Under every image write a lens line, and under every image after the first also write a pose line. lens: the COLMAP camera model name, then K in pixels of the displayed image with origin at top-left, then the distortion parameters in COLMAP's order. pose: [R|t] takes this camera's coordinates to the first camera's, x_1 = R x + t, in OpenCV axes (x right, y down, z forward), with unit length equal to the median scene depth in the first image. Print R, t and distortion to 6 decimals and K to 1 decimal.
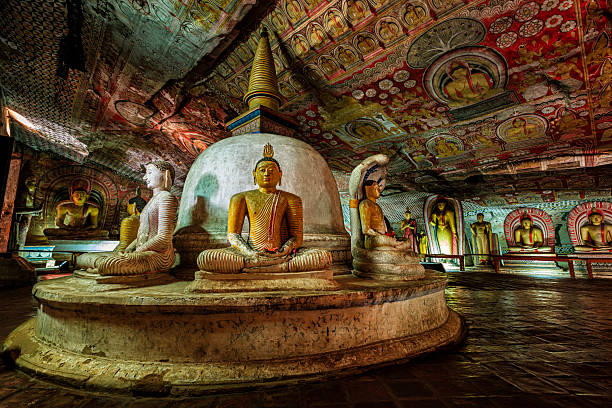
lens RADIAL K [[277.8, 0, 306.0], [0, 277.8, 204.0], [0, 0, 1]] dist [0.002125, -0.000090]
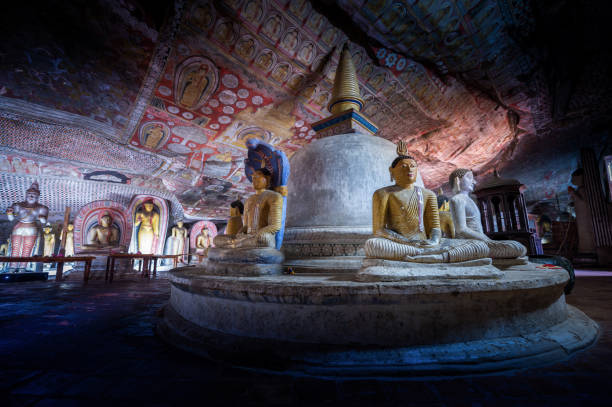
lens RADIAL K [[251.8, 0, 306.0], [0, 251.8, 203.5], [0, 0, 1]] dist [-0.018465, -0.000204]
pose [[-0.019724, 0.181832, 0.983132, -0.998787], [-0.147525, 0.972030, -0.182739, 0.184352], [-0.988862, -0.148641, 0.007653, 1.053745]]
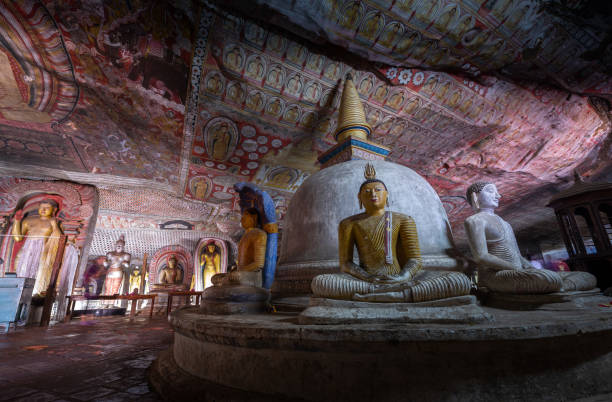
lens RADIAL K [[251.7, 0, 297.0], [0, 251.7, 208.3], [0, 0, 1]] dist [-0.017619, -0.000514]
pose [[0.285161, 0.274506, 0.918330, -0.971293], [-0.121888, 0.960718, -0.249328, 0.152496], [-0.950698, -0.040835, 0.307418, 0.868415]]
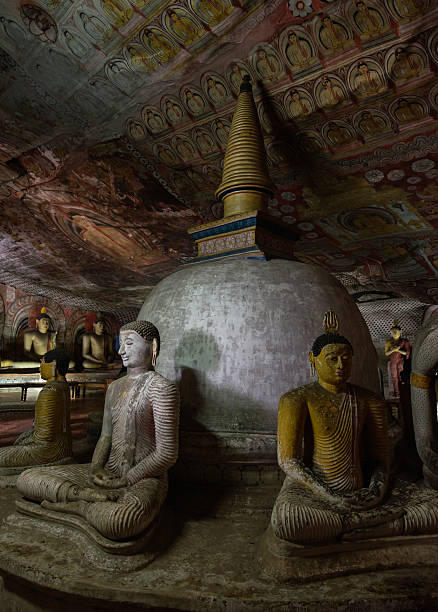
lens RADIAL K [[436.8, 0, 218.4], [0, 436.8, 296.2], [0, 0, 1]] dist [0.004569, -0.003988]
pose [[0.998938, 0.014660, 0.043671, -0.248171], [-0.015468, 0.999714, 0.018235, -0.148523], [-0.043391, -0.018891, 0.998880, -0.002035]]
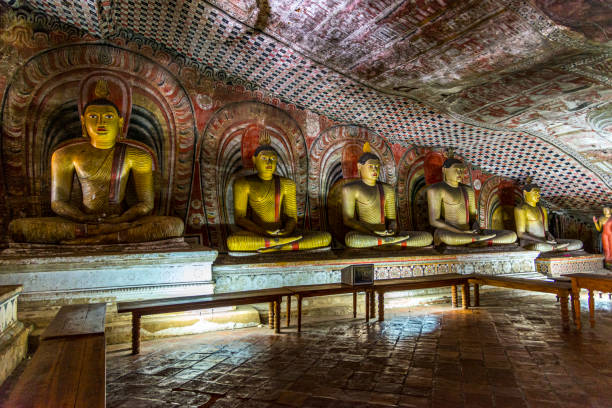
lens RADIAL K [[412.9, 0, 306.0], [0, 412.9, 204.0], [0, 0, 1]] dist [0.003088, 0.000458]
pose [[0.949923, -0.037542, -0.310220, -1.226741], [0.068791, 0.993526, 0.090411, 0.132981], [0.304817, -0.107224, 0.946356, 1.708544]]
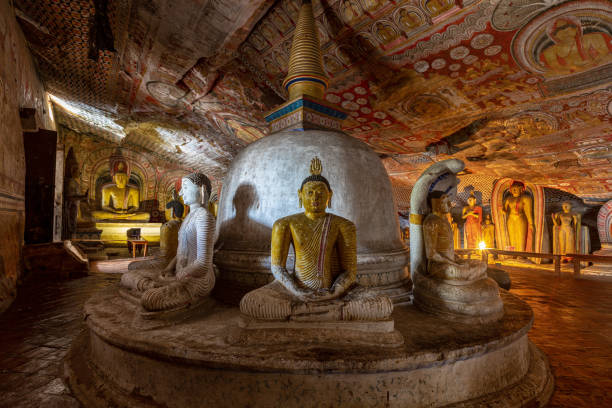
lens RADIAL K [[302.2, 0, 304.0], [0, 302.2, 215.3], [0, 0, 1]] dist [-0.002244, -0.001614]
pose [[0.989723, 0.013395, -0.142370, -0.022092], [0.004504, 0.992189, 0.124662, -0.088965], [0.142928, -0.124022, 0.981932, 0.045299]]
